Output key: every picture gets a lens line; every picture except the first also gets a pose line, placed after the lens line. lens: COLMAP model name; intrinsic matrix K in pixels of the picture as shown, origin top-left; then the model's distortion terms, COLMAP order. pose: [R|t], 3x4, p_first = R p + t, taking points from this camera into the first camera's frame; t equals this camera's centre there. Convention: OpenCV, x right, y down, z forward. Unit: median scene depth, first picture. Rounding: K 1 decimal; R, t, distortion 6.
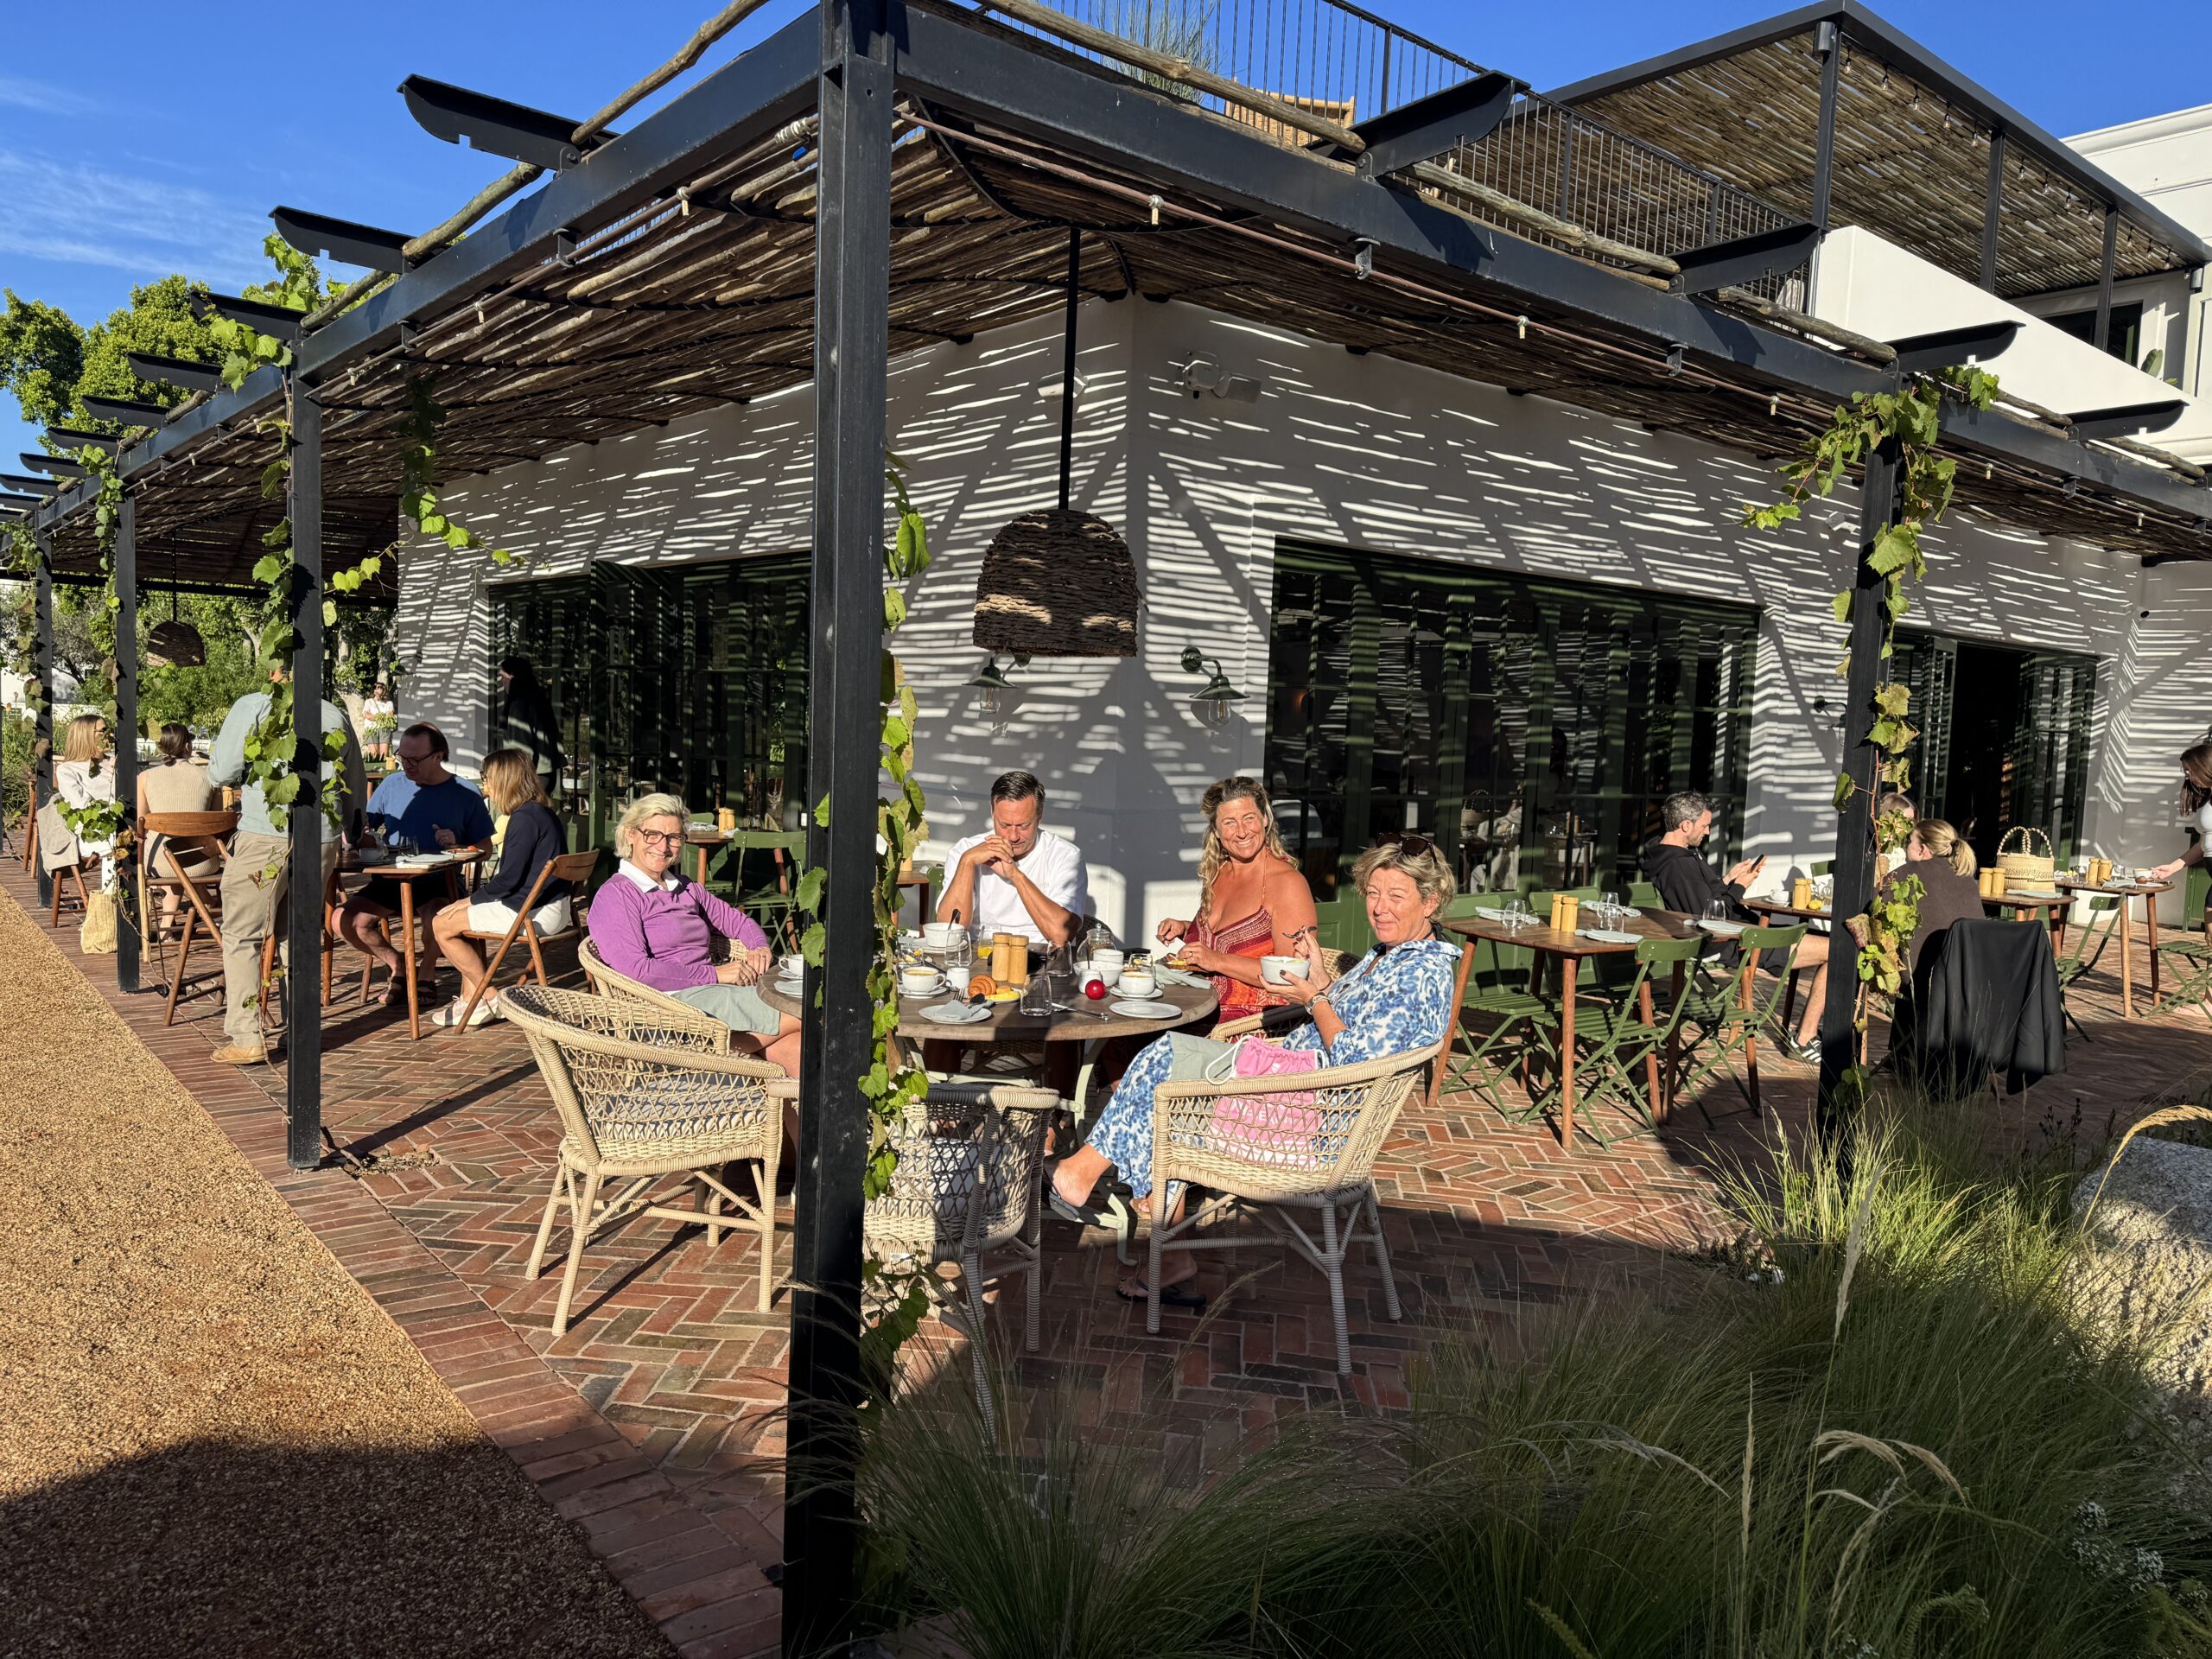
lens RADIAL K [[1568.0, 0, 1107.4], [0, 1568.0, 830.3], [0, 0, 1]] dist [0.034059, -0.005661]
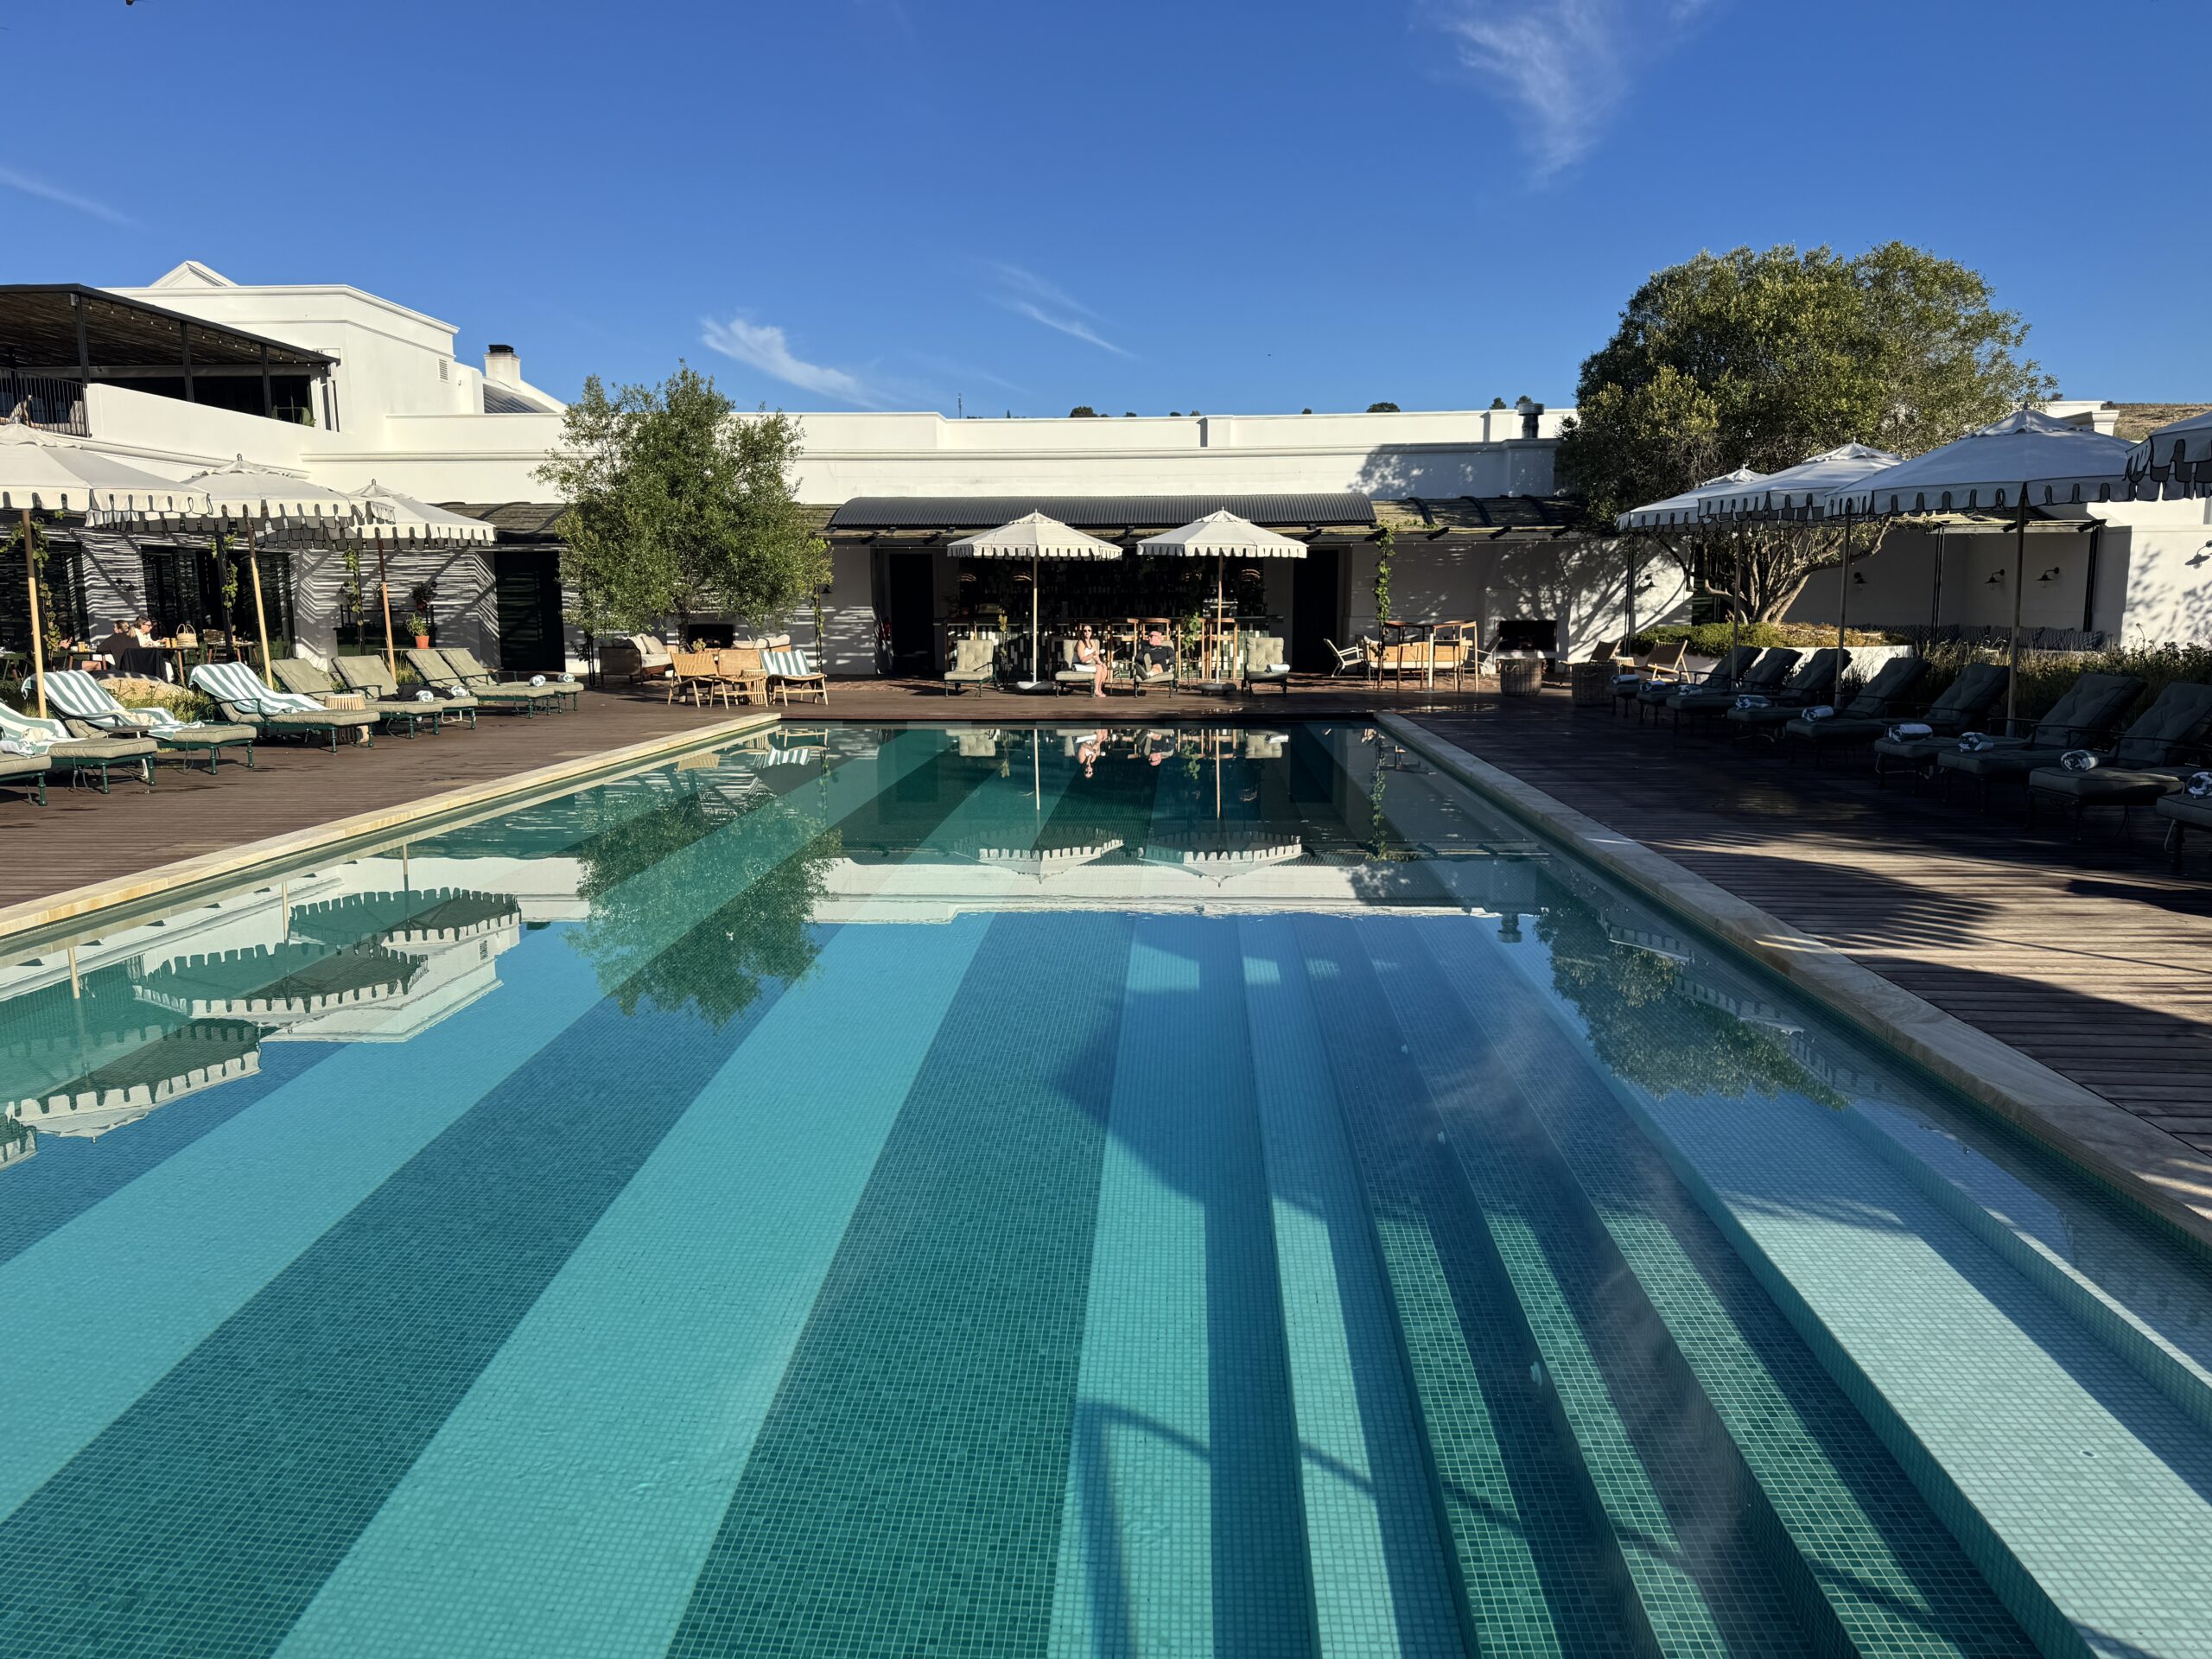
lens RADIAL K [[1568.0, 0, 1107.4], [0, 1568.0, 834.1], [0, 0, 1]] dist [0.034059, -0.005661]
pose [[0.672708, -0.153368, 0.723839, -0.368431], [0.083417, 0.987765, 0.131765, 0.112935], [-0.735191, -0.028259, 0.677270, -1.839983]]
